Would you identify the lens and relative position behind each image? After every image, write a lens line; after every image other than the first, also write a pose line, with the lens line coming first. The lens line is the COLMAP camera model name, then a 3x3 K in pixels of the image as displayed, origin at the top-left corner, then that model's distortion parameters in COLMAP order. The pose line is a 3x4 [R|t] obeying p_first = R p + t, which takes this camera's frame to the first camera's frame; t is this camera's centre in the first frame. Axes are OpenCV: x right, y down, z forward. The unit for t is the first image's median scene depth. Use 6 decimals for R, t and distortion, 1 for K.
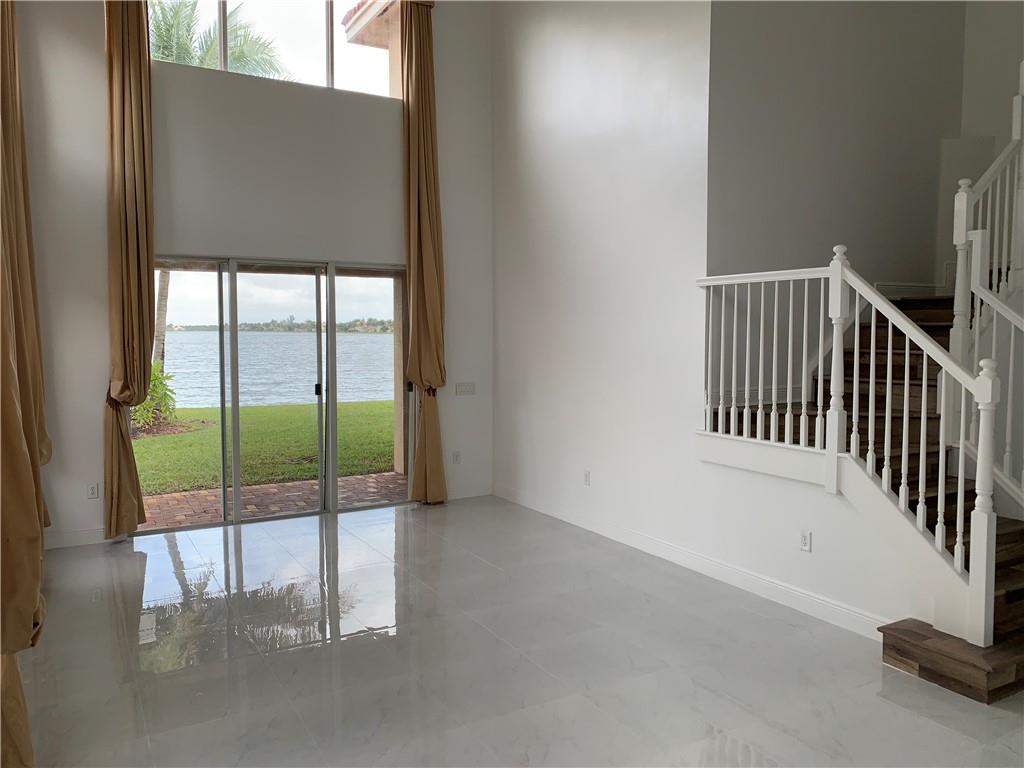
lens RADIAL K [[783.3, 0, 512.0], [0, 783.3, 384.0], [0, 0, 1]] dist [0.056164, -0.004029]
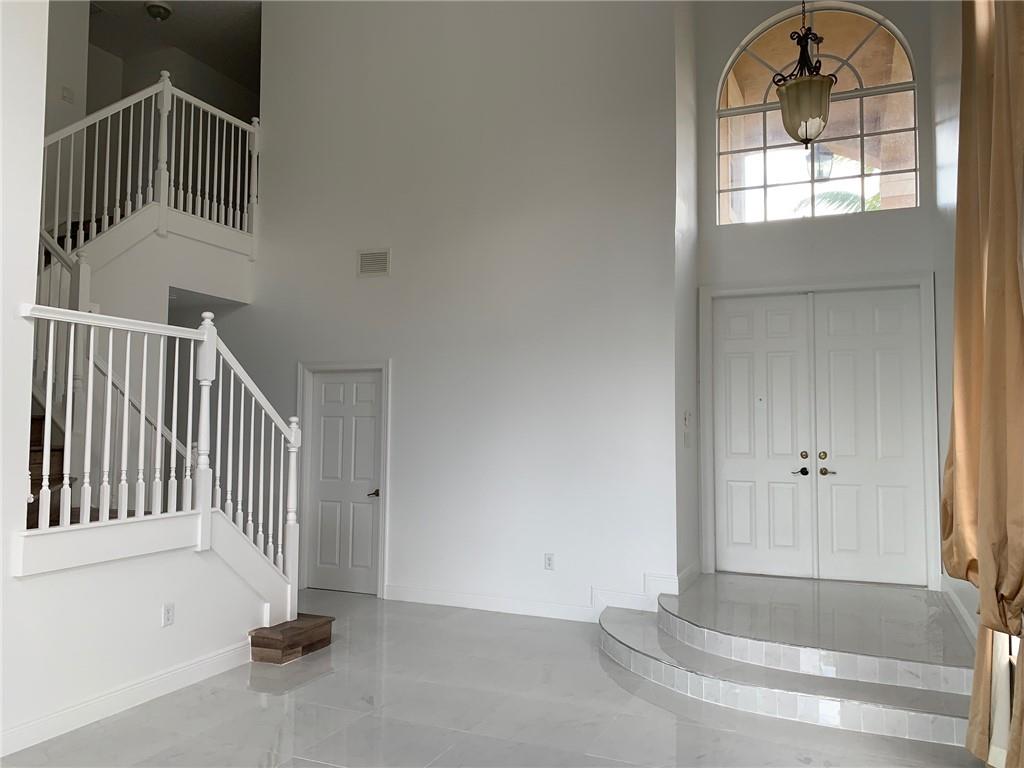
lens RADIAL K [[783.3, 0, 512.0], [0, 783.3, 384.0], [0, 0, 1]] dist [0.056164, -0.004029]
pose [[-0.601260, 0.034870, 0.798293, -0.675967], [0.046742, 0.998871, -0.008427, -0.051346], [-0.797685, 0.032247, -0.602211, 1.322998]]
